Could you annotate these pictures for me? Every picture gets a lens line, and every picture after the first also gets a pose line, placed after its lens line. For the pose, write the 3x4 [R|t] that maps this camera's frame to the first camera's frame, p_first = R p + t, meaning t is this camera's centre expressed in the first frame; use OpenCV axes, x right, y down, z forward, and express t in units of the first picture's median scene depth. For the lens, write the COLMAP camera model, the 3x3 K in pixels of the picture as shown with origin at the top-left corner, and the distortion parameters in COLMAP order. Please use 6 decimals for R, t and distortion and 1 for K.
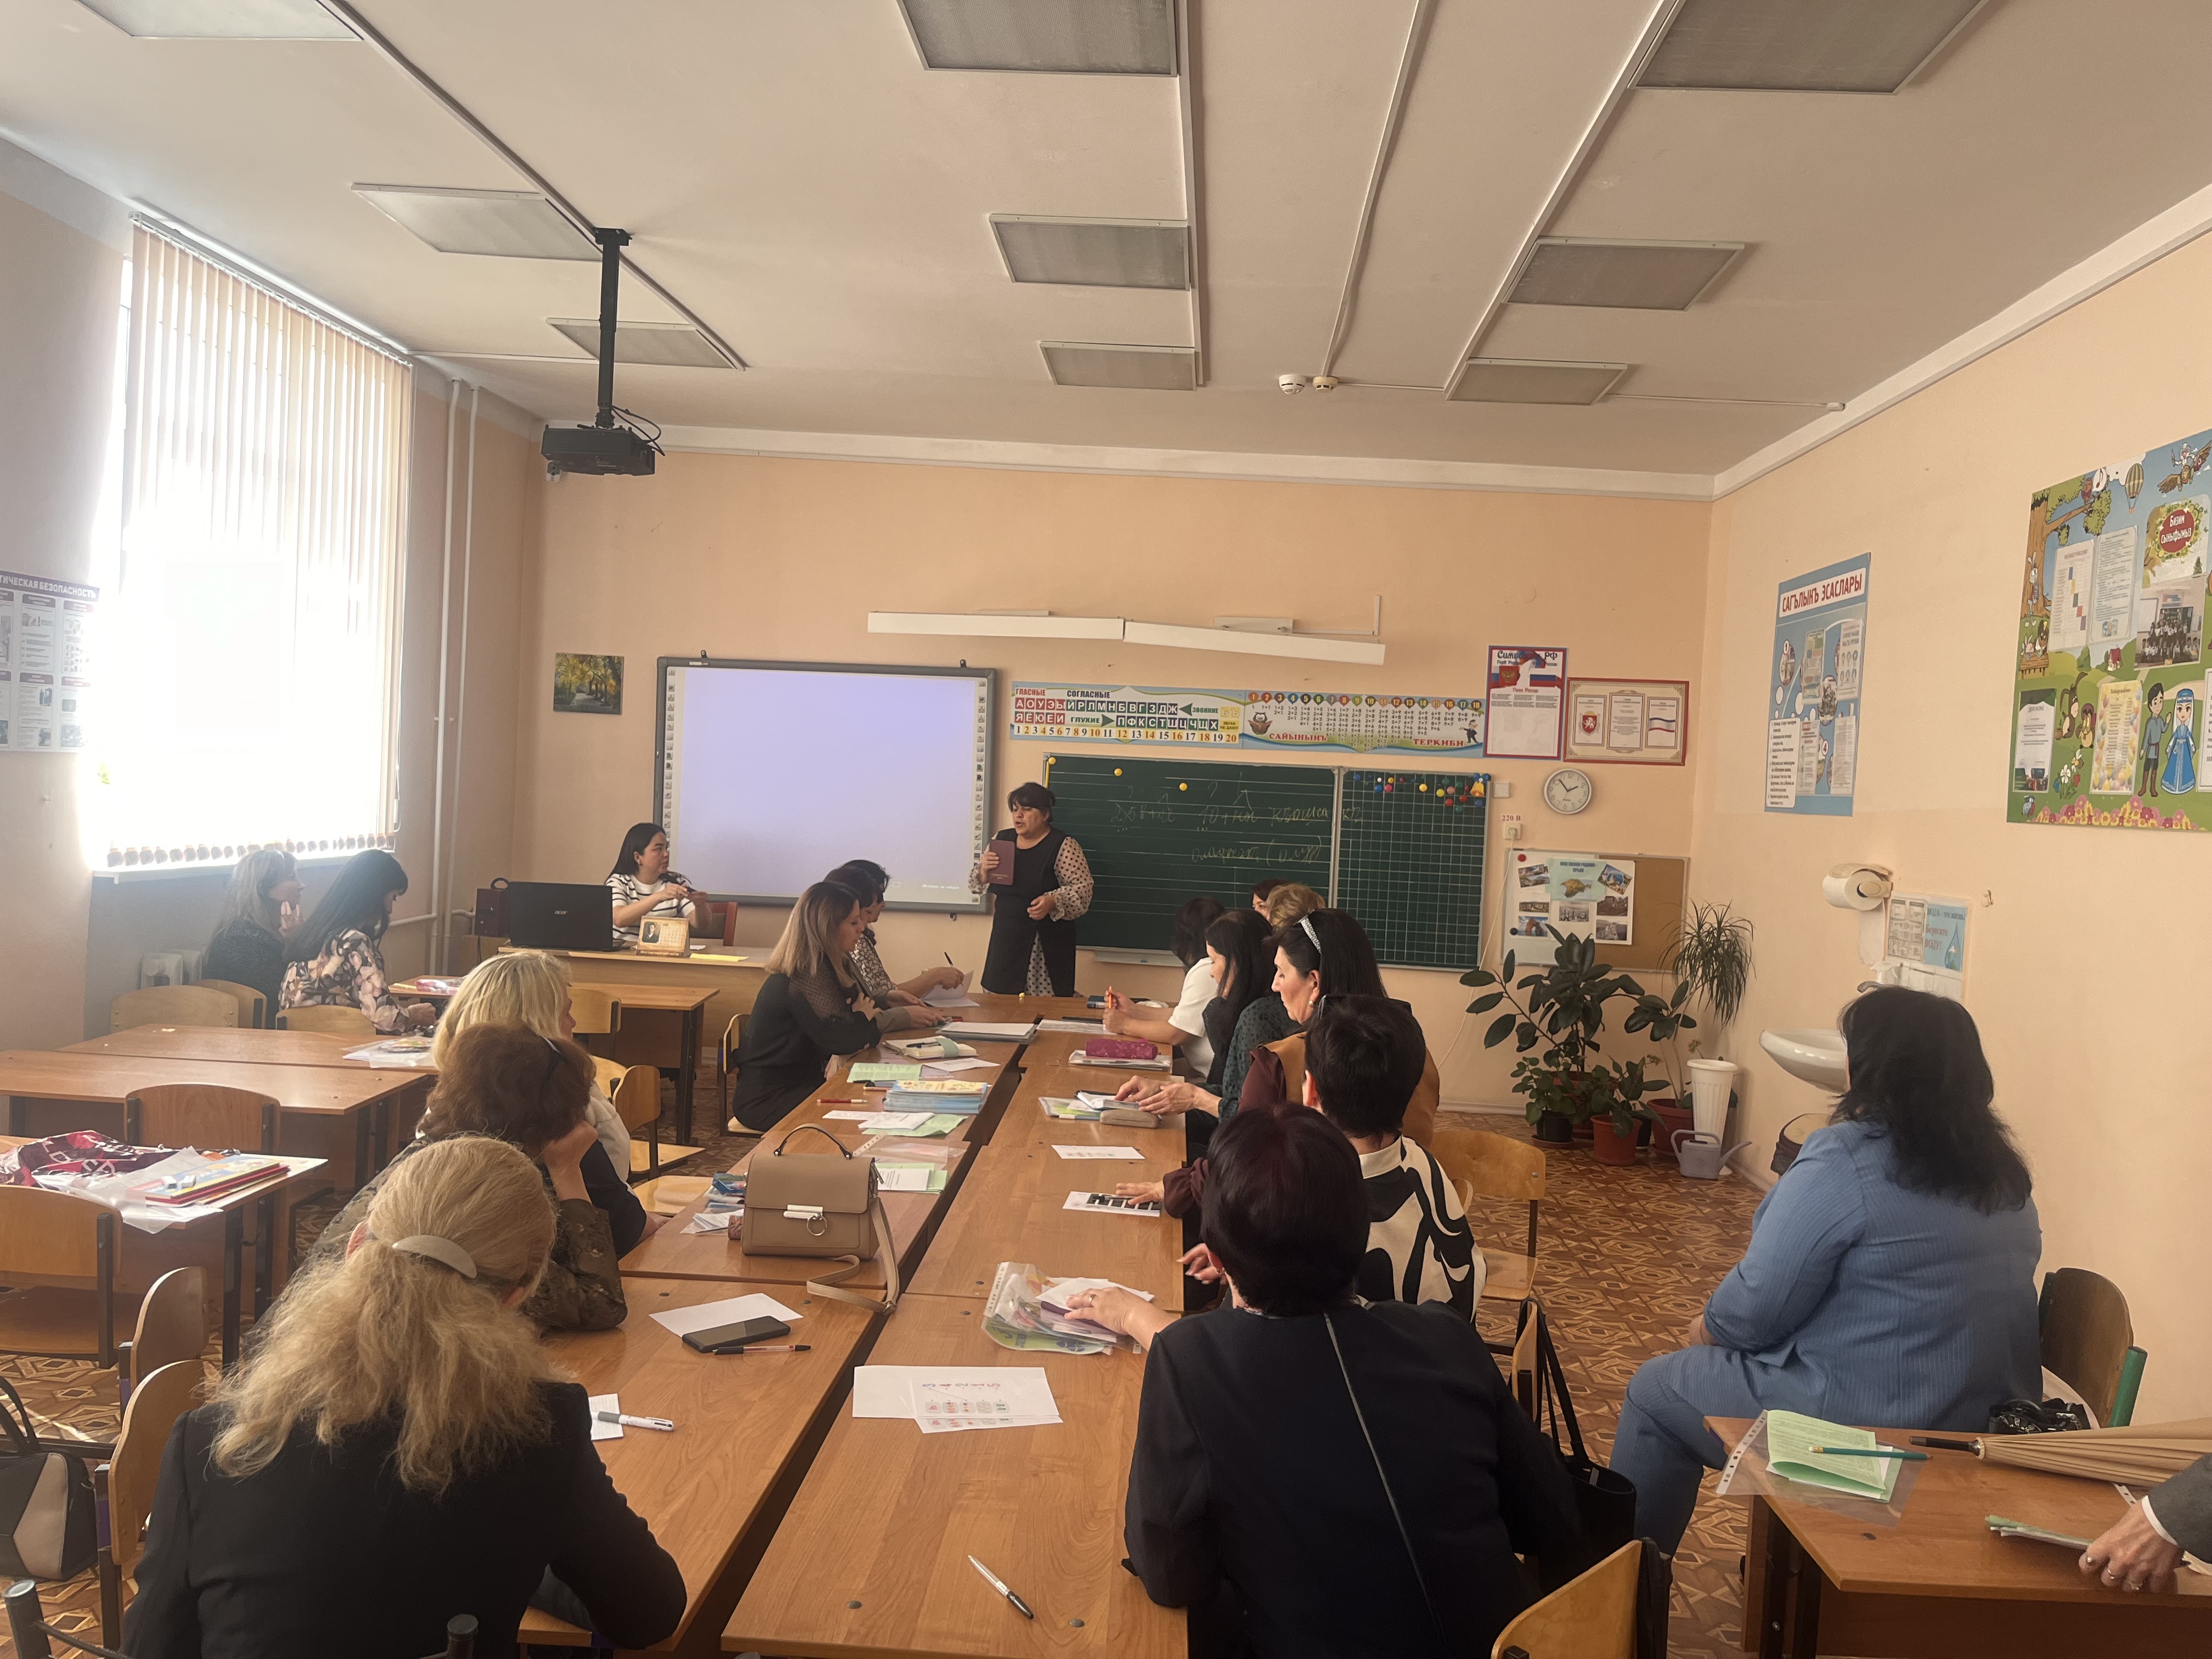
lens RADIAL K [[1671.8, 0, 1109.2], [0, 1671.8, 832.7], [0, 0, 1]] dist [0.075463, -0.104041]
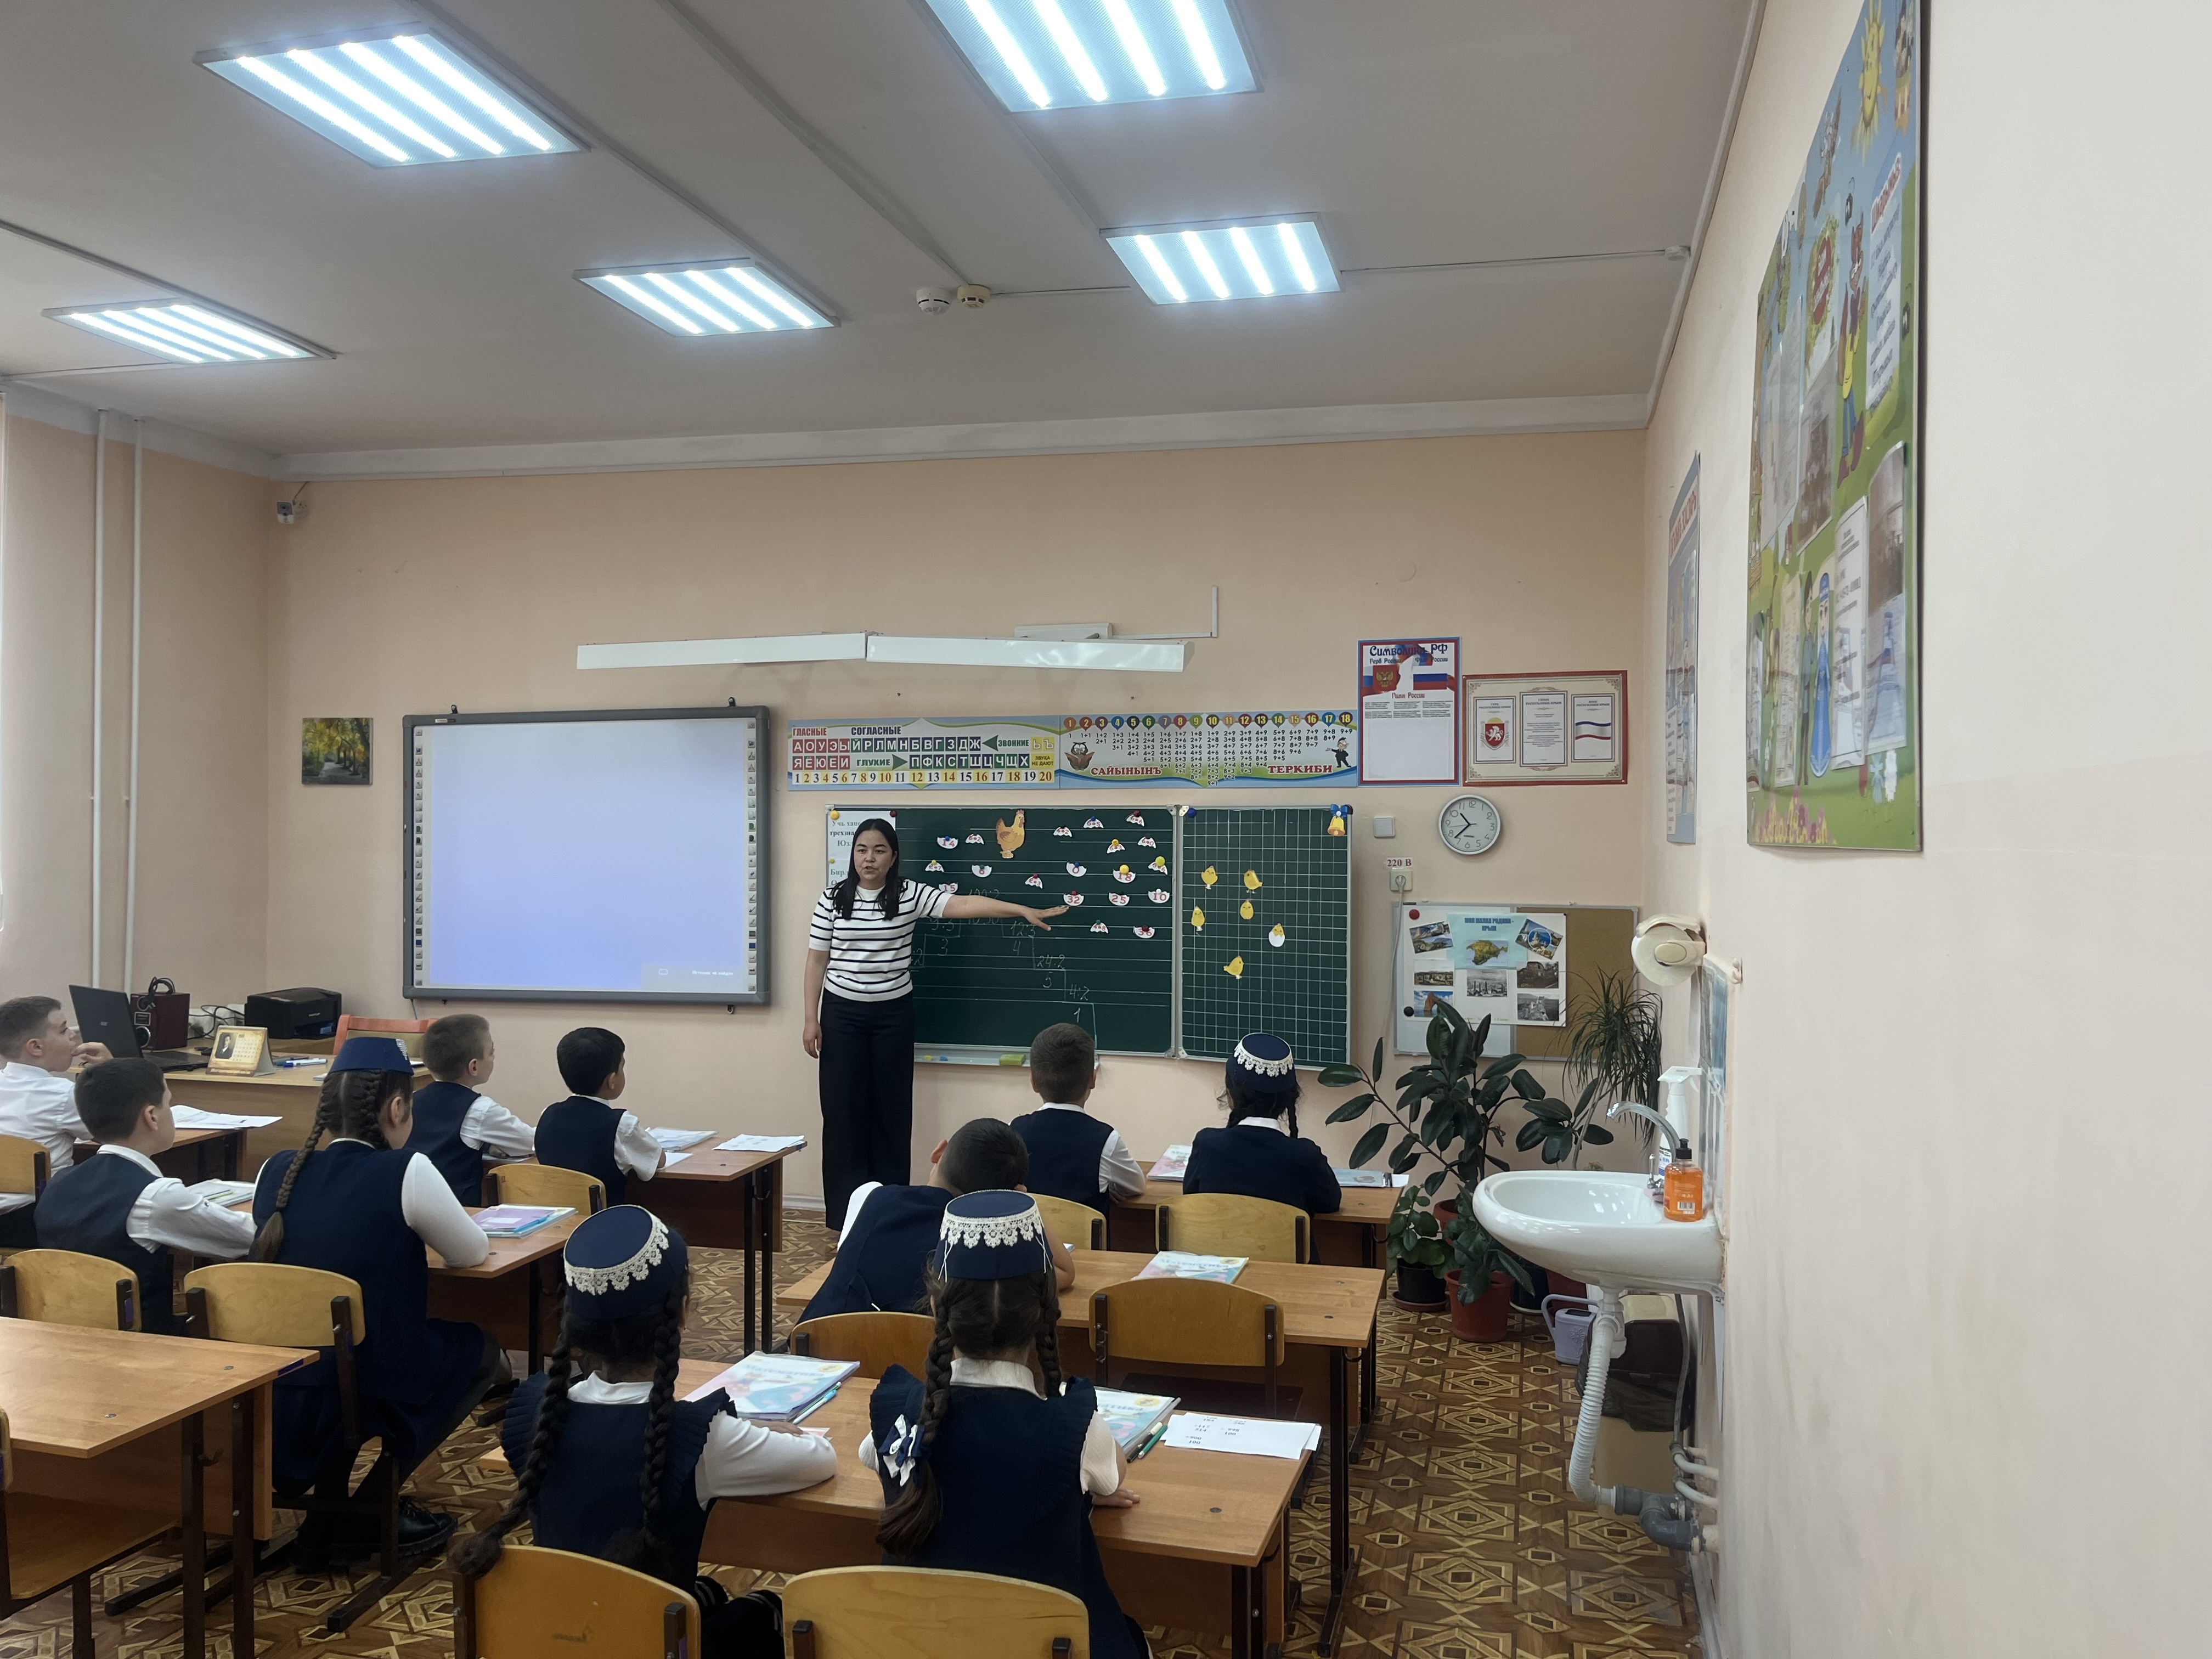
lens RADIAL K [[1671.8, 0, 1118.6], [0, 1671.8, 834.2], [0, 0, 1]] dist [0.075463, -0.104041]
pose [[0.980827, -0.042757, -0.190132, 0.260305], [0.035897, 0.998579, -0.039381, 0.003756], [0.191546, 0.031801, 0.980968, 0.226872]]
